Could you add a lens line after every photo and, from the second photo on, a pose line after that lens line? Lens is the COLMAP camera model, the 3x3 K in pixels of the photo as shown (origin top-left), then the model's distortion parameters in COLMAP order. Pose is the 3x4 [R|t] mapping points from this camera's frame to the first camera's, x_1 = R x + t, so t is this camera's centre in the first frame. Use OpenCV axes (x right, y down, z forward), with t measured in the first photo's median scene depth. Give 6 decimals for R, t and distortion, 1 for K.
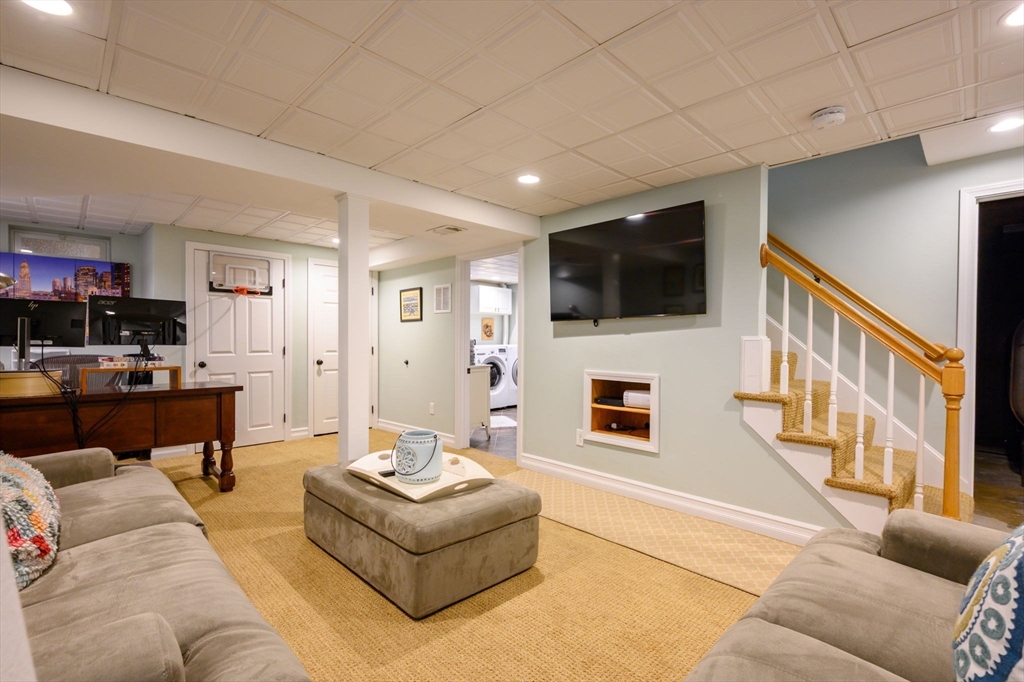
lens RADIAL K [[466.8, 0, 513.2], [0, 466.8, 345.4], [0, 0, 1]] dist [0.004384, 0.000444]
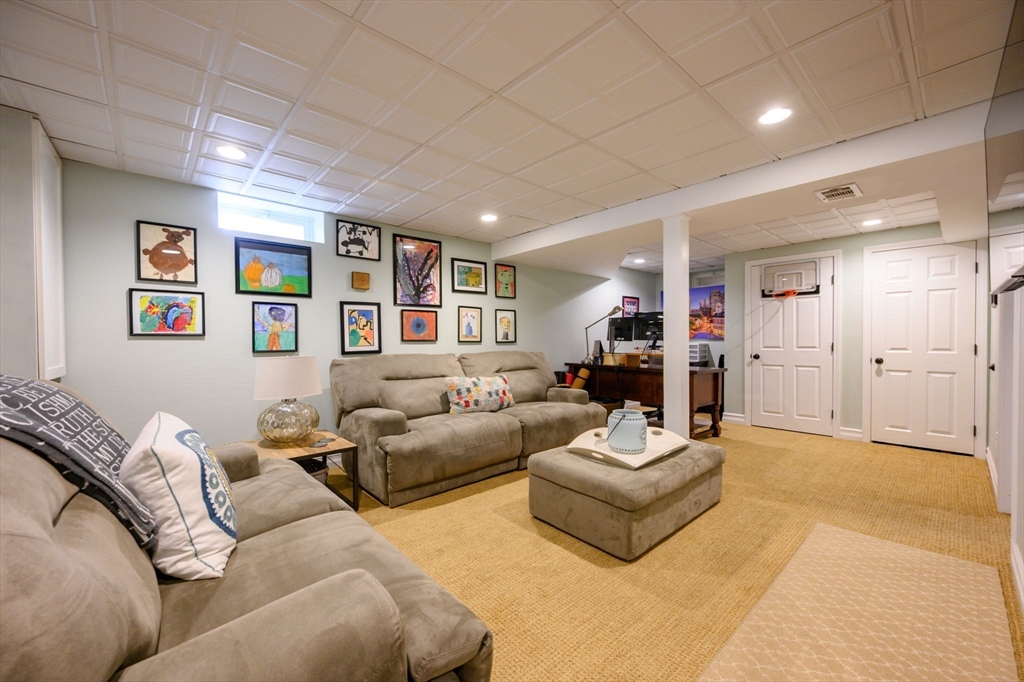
lens RADIAL K [[402.1, 0, 513.4], [0, 402.1, 341.8], [0, 0, 1]] dist [-0.000636, -0.000023]
pose [[-0.046760, 0.003081, -0.998901, 0.439534], [-0.007422, 0.999967, 0.003432, 0.002484], [0.998879, 0.007574, -0.046735, 0.387045]]
